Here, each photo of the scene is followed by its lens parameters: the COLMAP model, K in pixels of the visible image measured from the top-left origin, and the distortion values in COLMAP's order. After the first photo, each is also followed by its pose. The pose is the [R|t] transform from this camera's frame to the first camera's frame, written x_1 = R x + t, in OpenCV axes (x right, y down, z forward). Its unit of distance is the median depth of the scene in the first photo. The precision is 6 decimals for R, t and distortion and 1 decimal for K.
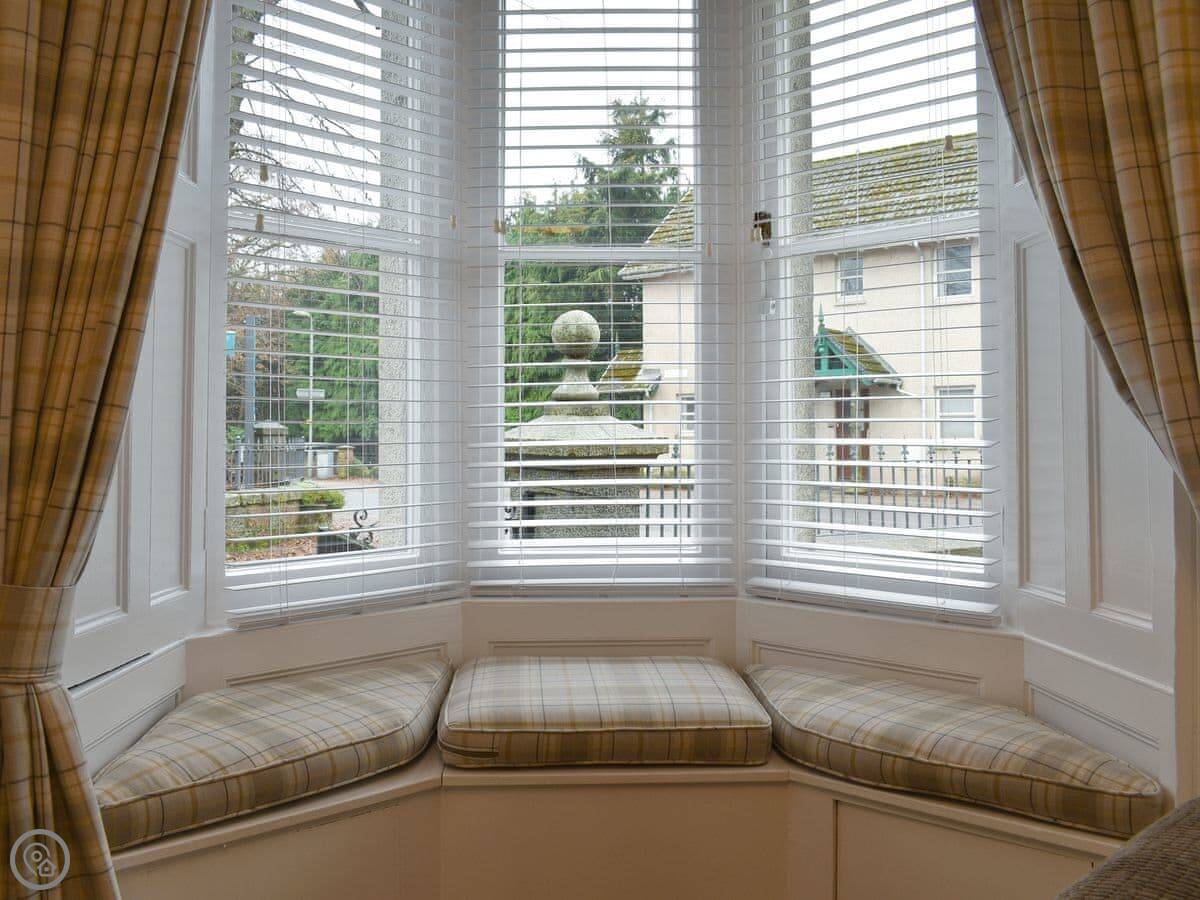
lens RADIAL K [[1060.1, 0, 600.0], [0, 1060.1, 417.6], [0, 0, 1]] dist [-0.004699, 0.005582]
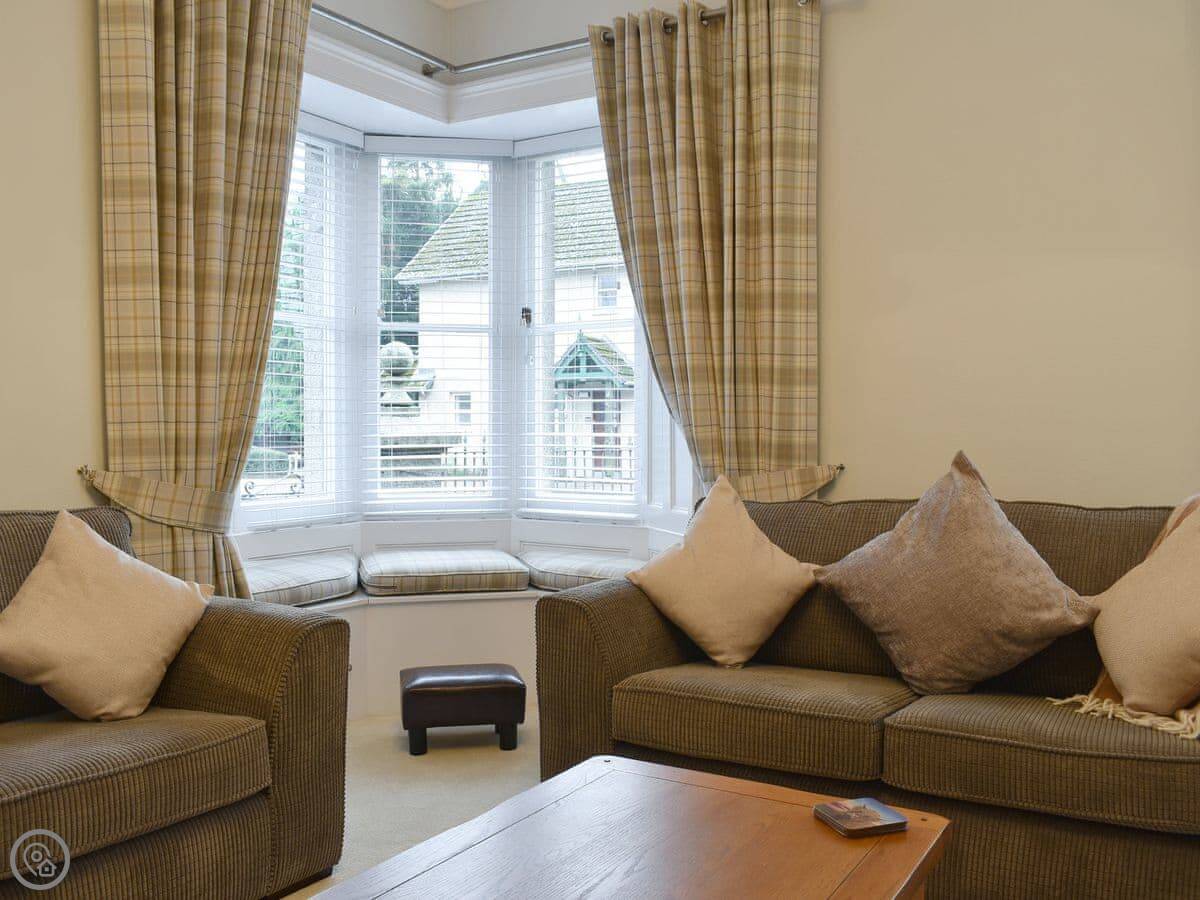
lens RADIAL K [[1040.2, 0, 600.0], [0, 1040.2, 450.0], [0, 0, 1]] dist [-0.242303, 0.000860]
pose [[0.975717, 0.000263, 0.219033, -0.116345], [-0.008082, 0.999361, 0.034804, -0.013642], [-0.218884, -0.035729, 0.975097, -0.793437]]
